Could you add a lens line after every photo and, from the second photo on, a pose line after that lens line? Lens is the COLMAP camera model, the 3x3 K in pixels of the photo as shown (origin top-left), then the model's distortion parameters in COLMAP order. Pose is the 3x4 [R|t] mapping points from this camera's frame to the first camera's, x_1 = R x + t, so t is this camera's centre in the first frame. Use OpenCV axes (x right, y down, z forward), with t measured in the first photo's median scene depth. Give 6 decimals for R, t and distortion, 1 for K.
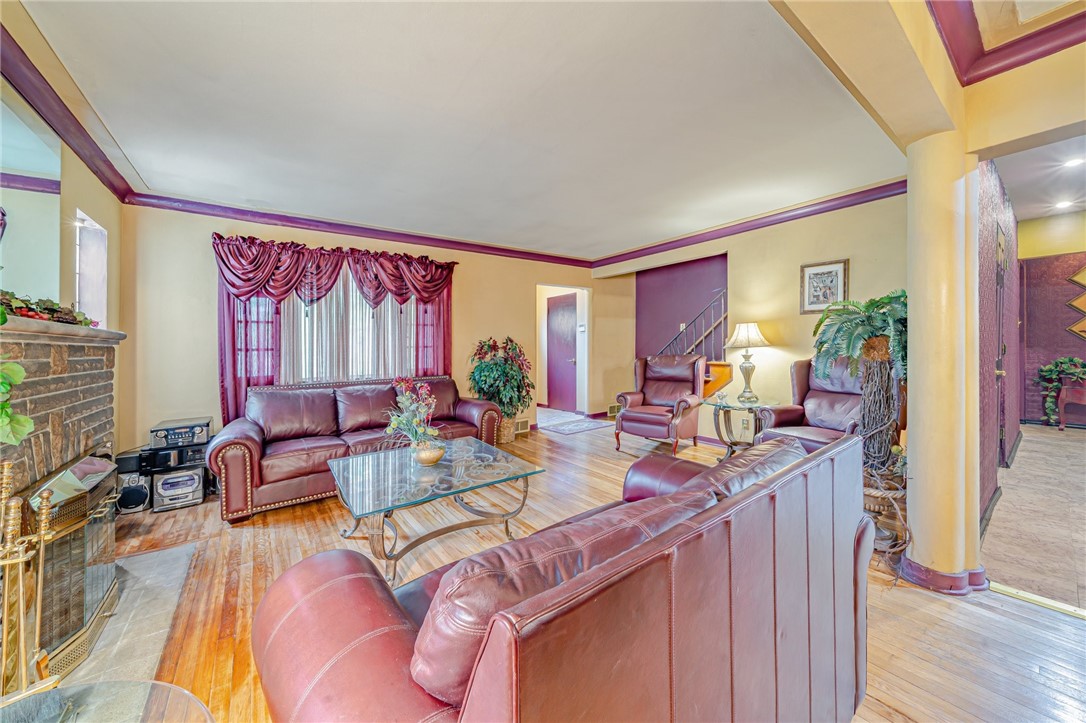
lens RADIAL K [[379.4, 0, 525.1], [0, 379.4, 345.1], [0, 0, 1]] dist [-0.001389, -0.000061]
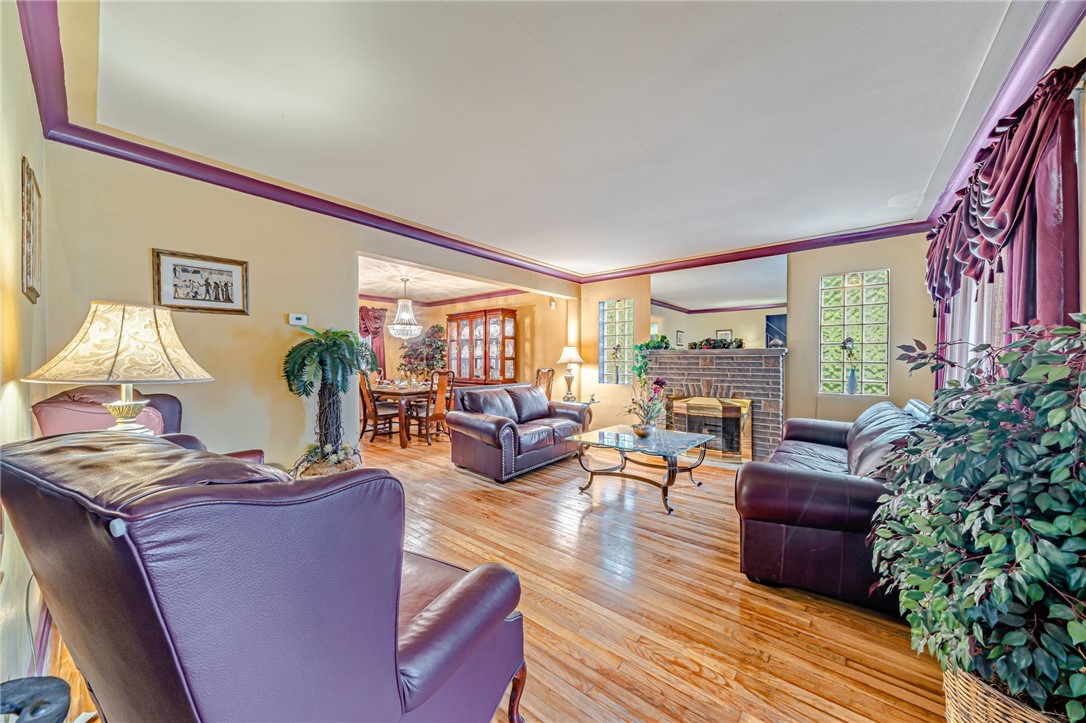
lens RADIAL K [[373.2, 0, 532.2], [0, 373.2, 362.5], [0, 0, 1]] dist [-0.002051, -0.000068]
pose [[-0.967028, 0.023302, -0.253601, 0.324932], [0.021291, 0.999716, 0.010672, -0.006199], [0.253778, 0.004921, -0.967250, 1.339564]]
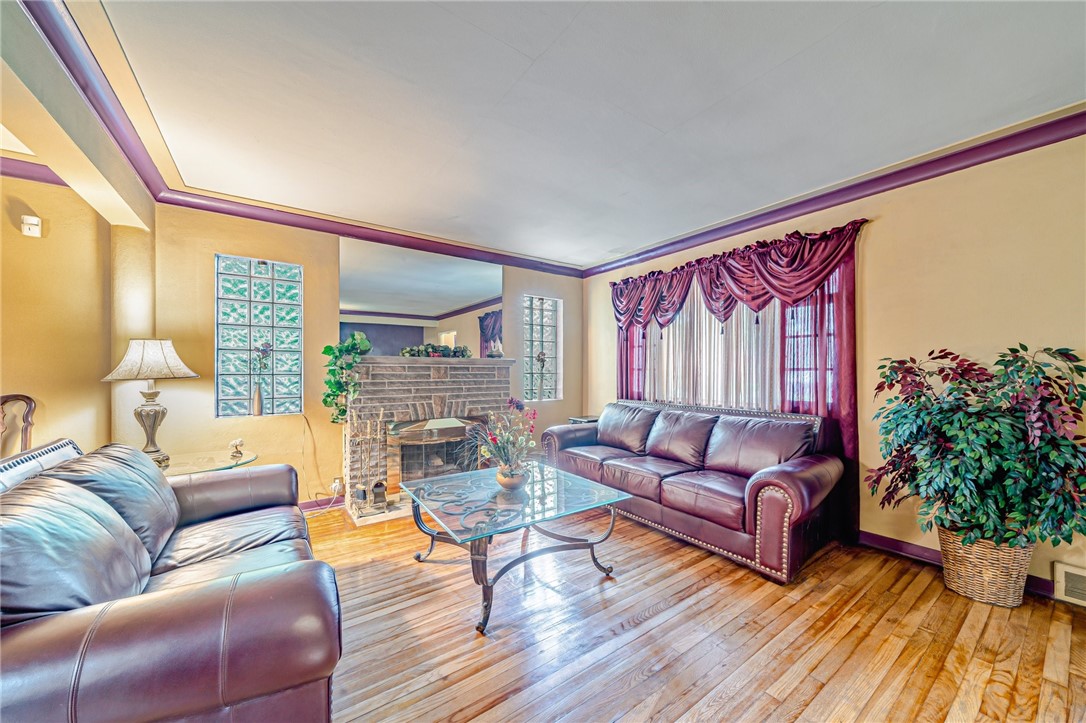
lens RADIAL K [[383.3, 0, 537.0], [0, 383.3, 369.8], [0, 0, 1]] dist [-0.000319, -0.000010]
pose [[-0.005220, 0.015892, -0.999860, 0.444449], [0.002830, 0.999870, 0.015877, -0.007327], [0.999982, -0.002746, -0.005264, 0.601862]]
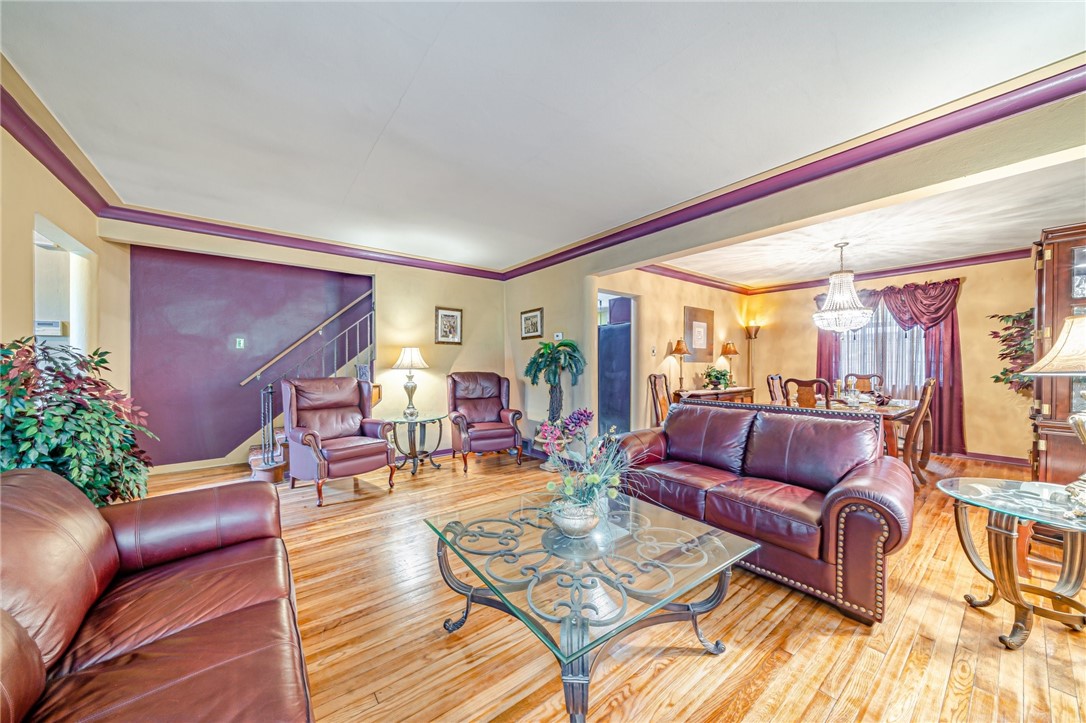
lens RADIAL K [[381.3, 0, 543.0], [0, 381.3, 361.5], [0, 0, 1]] dist [-0.002026, -0.000107]
pose [[-0.044640, 0.025366, 0.998681, -0.546506], [-0.002553, 0.999671, -0.025505, 0.011949], [-0.999000, -0.003688, -0.044560, 0.622785]]
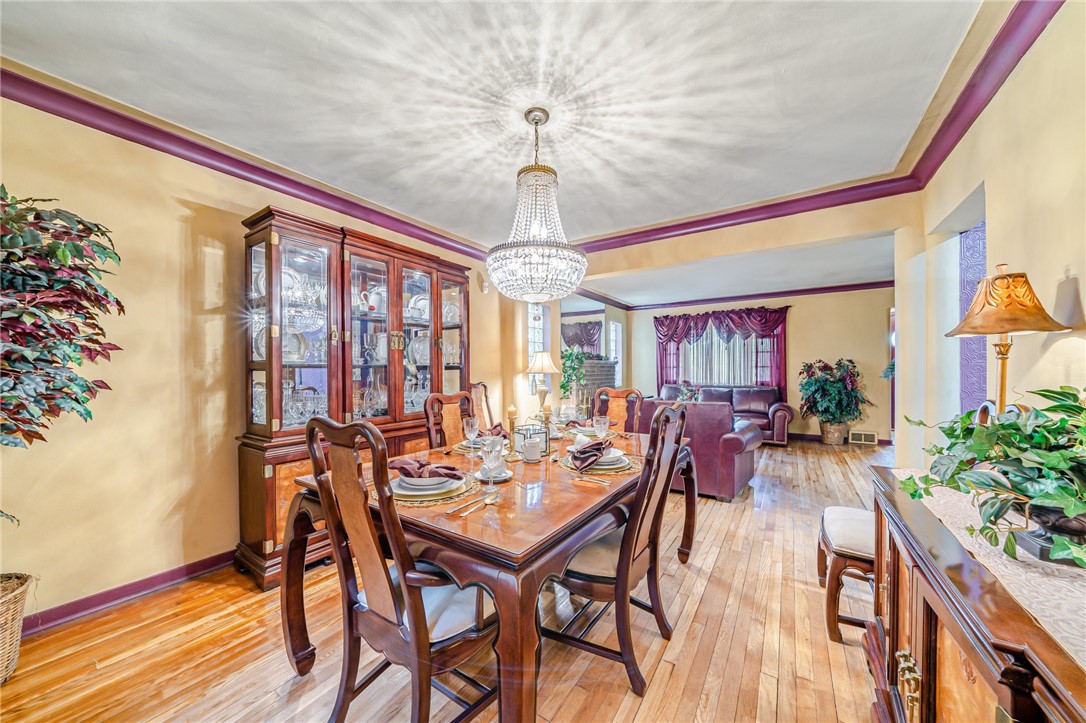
lens RADIAL K [[381.3, 0, 543.0], [0, 381.3, 361.5], [0, 0, 1]] dist [-0.002026, -0.000107]
pose [[0.368657, 0.003809, -0.929558, 0.896335], [-0.001413, 0.999993, 0.003537, -0.021938], [0.929565, 0.000010, 0.368659, -0.403310]]
